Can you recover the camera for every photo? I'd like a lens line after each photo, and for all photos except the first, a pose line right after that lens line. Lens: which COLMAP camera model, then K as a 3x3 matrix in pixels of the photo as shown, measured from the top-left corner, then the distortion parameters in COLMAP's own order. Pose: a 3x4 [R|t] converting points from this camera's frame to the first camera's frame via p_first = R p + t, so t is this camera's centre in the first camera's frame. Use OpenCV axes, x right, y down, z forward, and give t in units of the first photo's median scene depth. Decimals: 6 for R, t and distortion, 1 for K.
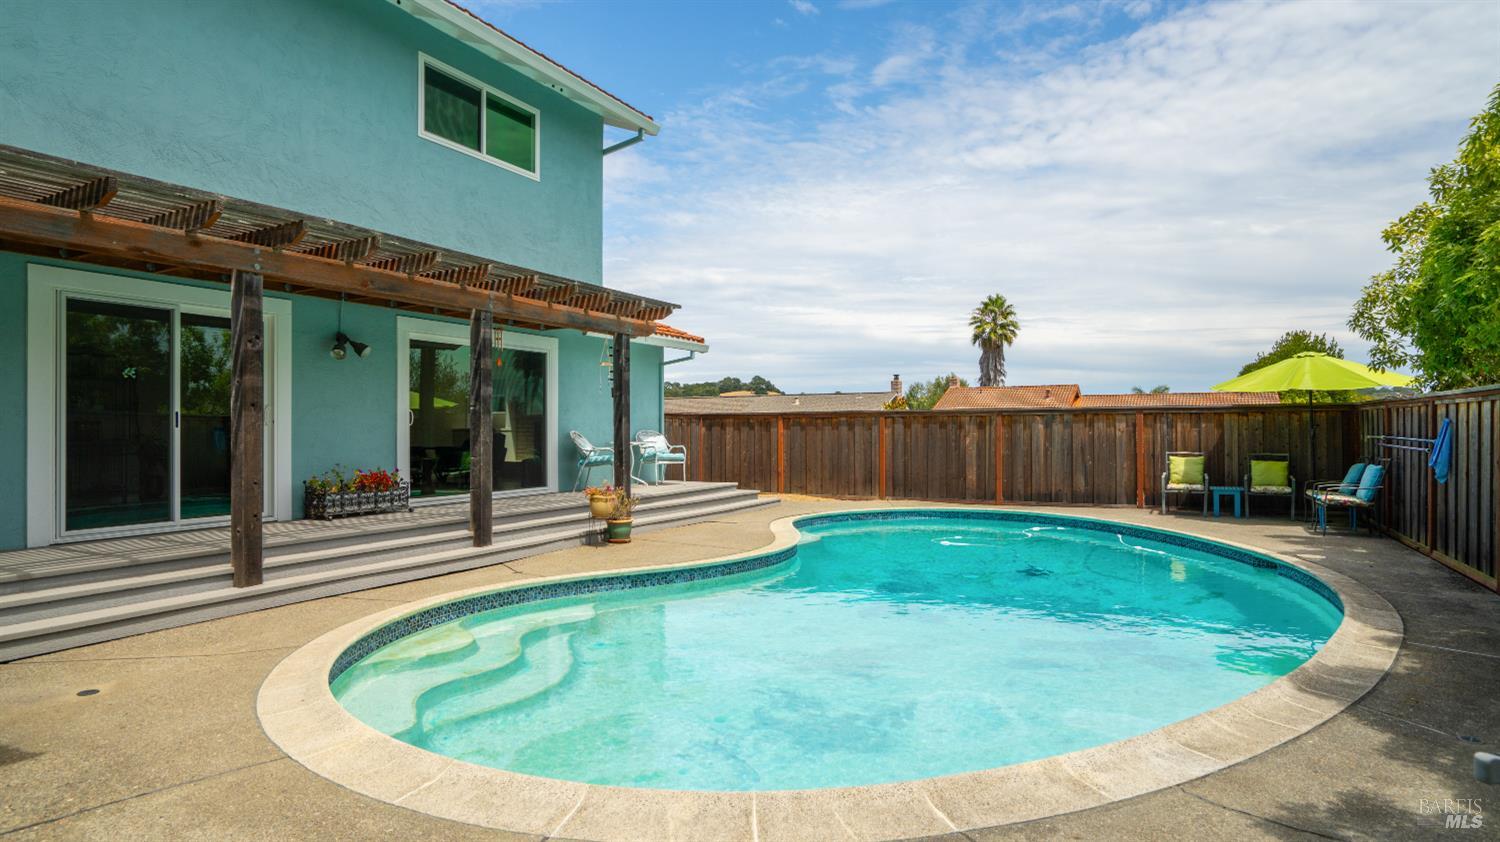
lens RADIAL K [[848.1, 0, 749.8], [0, 848.1, 422.2], [0, 0, 1]] dist [0.000170, 0.000026]
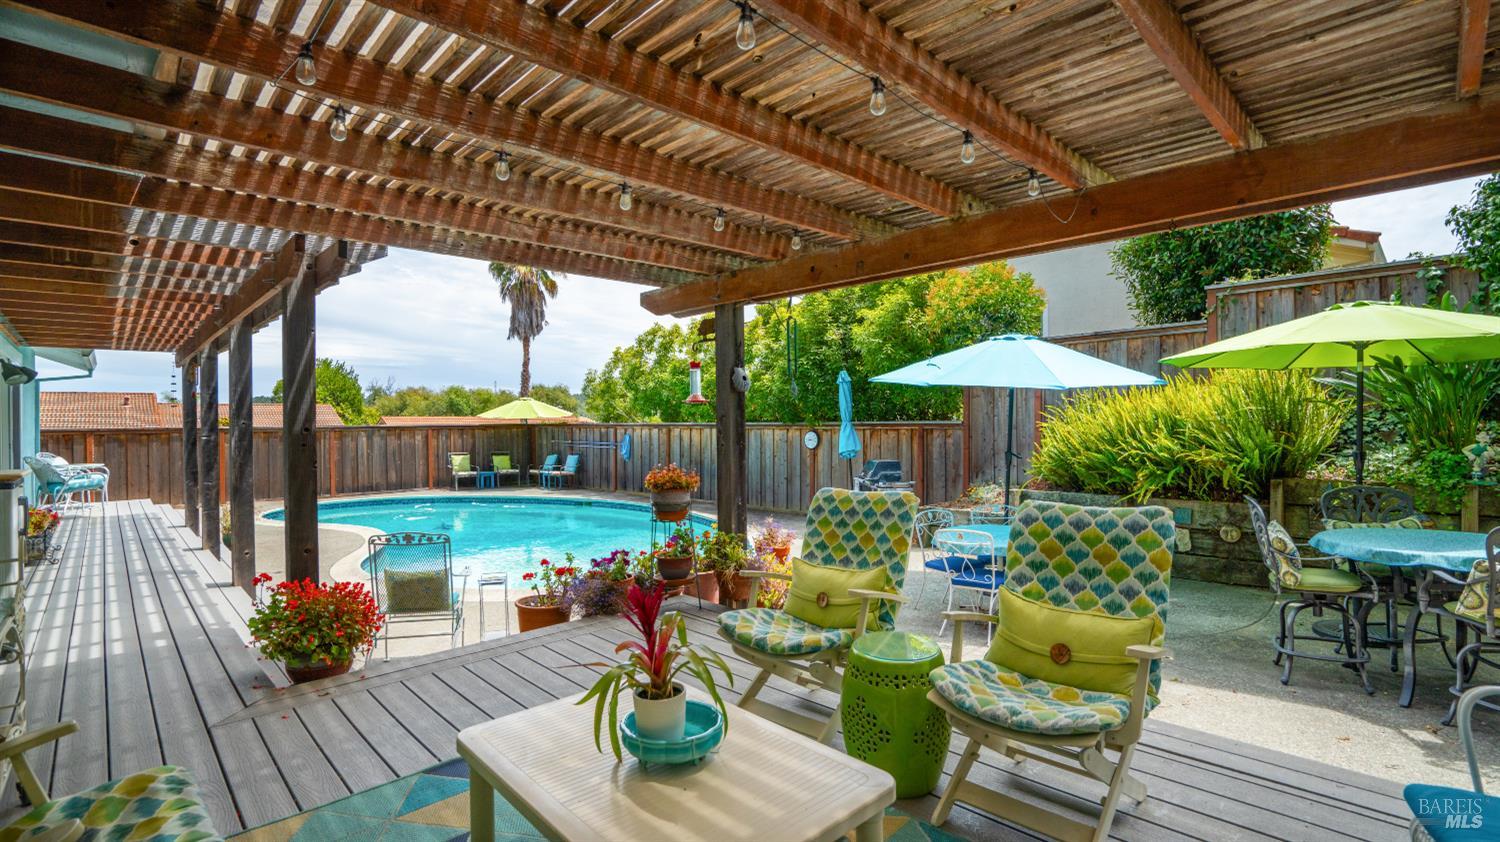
lens RADIAL K [[689.3, 0, 749.7], [0, 689.3, 426.8], [0, 0, 1]] dist [0.002652, 0.001326]
pose [[0.323523, -0.002975, 0.946216, -0.563678], [0.003313, 0.999992, 0.002012, -0.015866], [-0.946214, 0.002484, 0.323531, 0.017906]]
